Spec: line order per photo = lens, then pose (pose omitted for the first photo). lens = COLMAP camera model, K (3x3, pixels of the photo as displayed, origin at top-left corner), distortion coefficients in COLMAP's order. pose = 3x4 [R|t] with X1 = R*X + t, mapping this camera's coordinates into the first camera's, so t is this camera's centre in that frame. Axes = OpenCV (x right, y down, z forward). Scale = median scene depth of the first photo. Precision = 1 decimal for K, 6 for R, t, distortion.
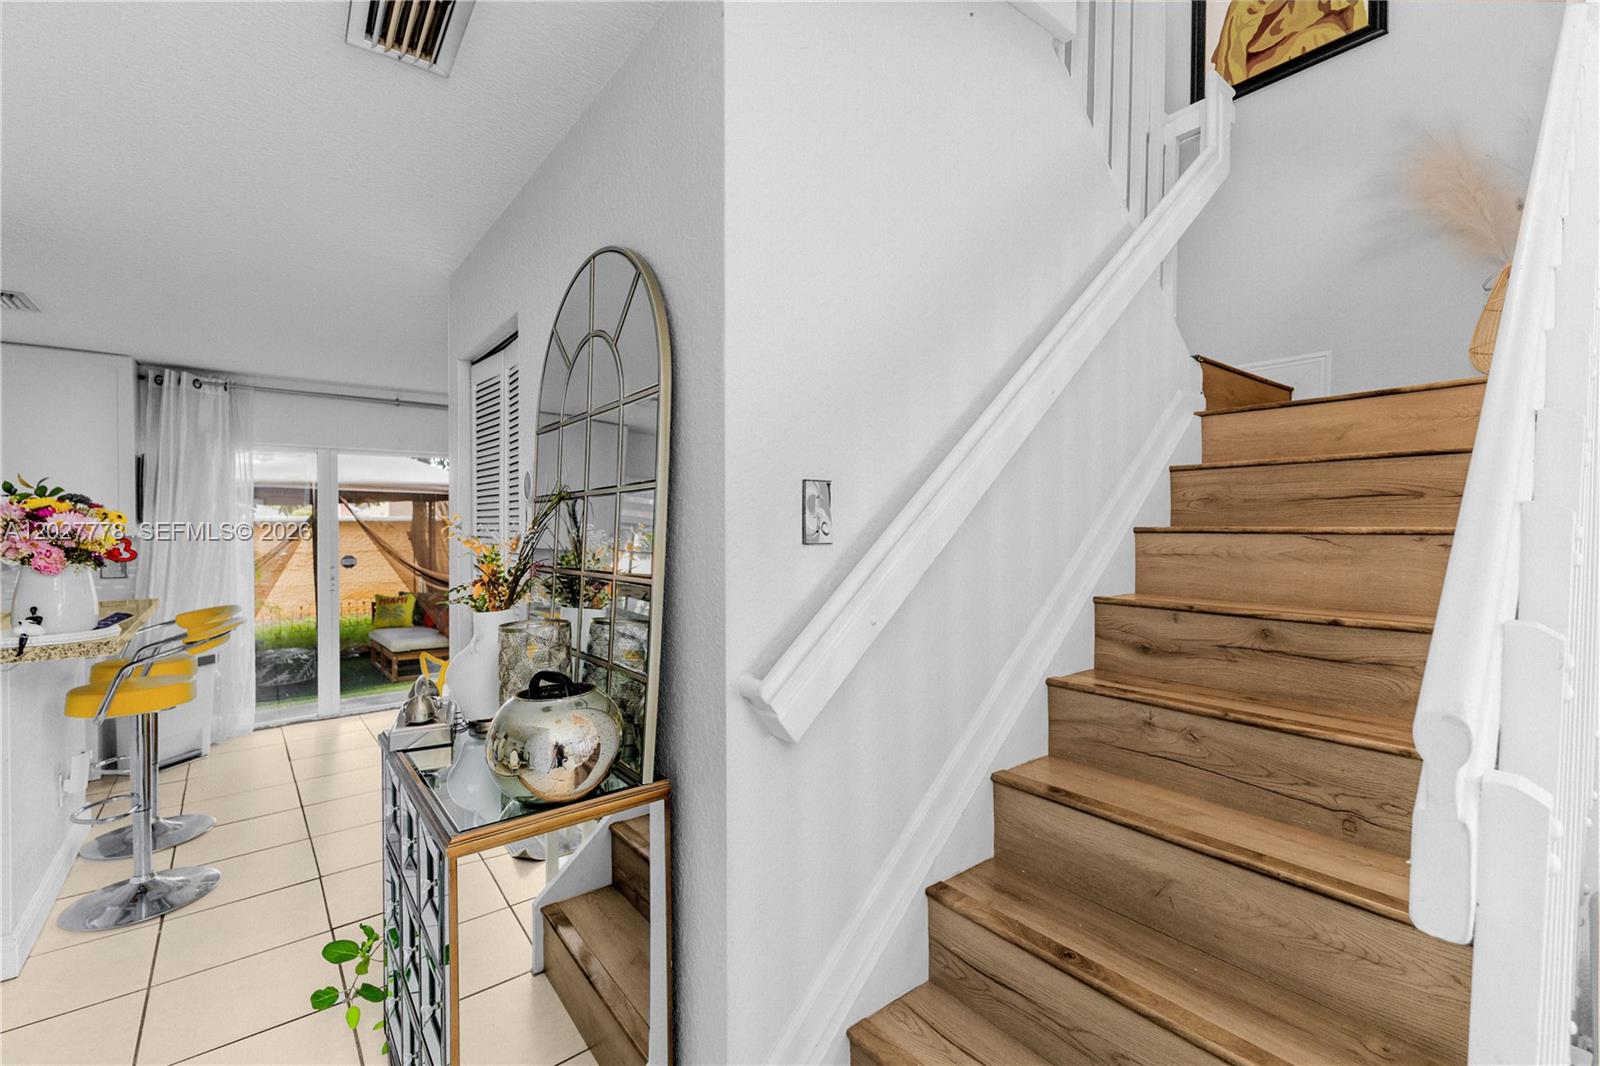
lens RADIAL K [[701.4, 0, 799.2], [0, 701.4, 535.5], [0, 0, 1]] dist [0.014261, -0.003547]
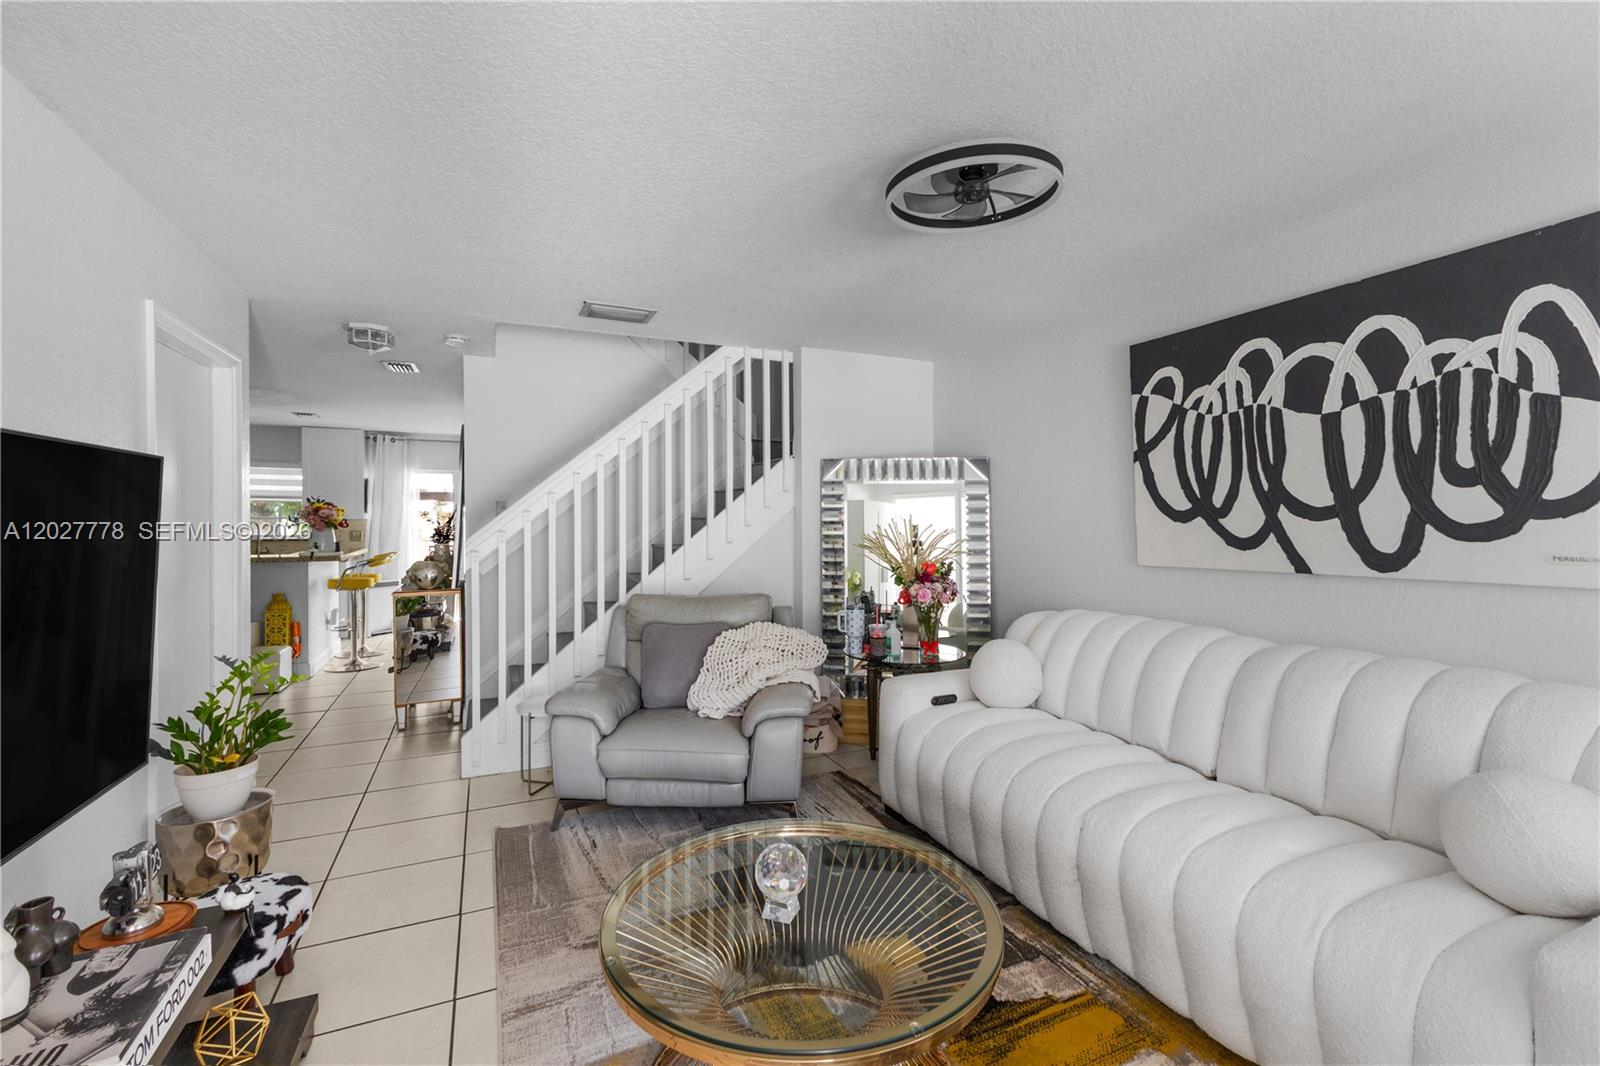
lens RADIAL K [[701.4, 0, 825.1], [0, 701.4, 508.6], [0, 0, 1]] dist [0.014261, -0.003547]
pose [[0.975958, -0.005938, -0.217878, 0.756760], [0.002921, 0.999895, -0.014166, 0.005821], [0.217939, 0.013189, 0.975873, -0.650850]]
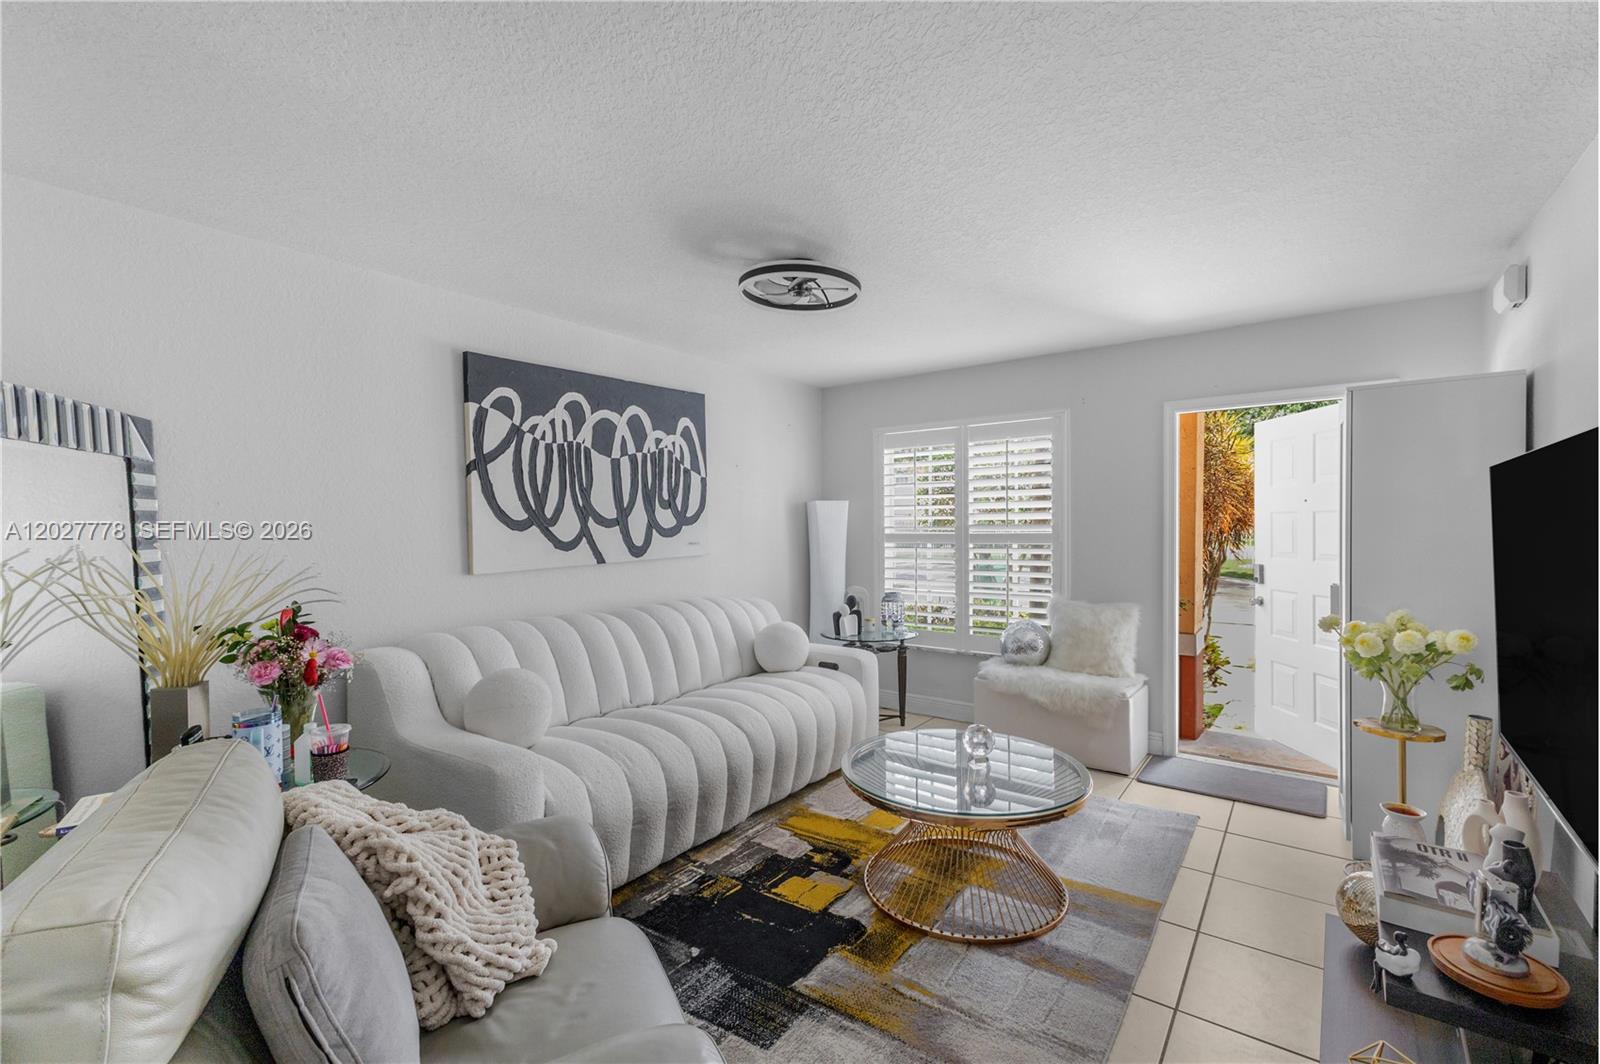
lens RADIAL K [[701.4, 0, 804.5], [0, 701.4, 518.1], [0, 0, 1]] dist [0.014261, -0.003547]
pose [[-0.274388, 0.009619, 0.961571, -4.380946], [0.012221, 0.999904, -0.006515, 0.002605], [-0.961541, 0.009964, -0.274479, 4.652920]]
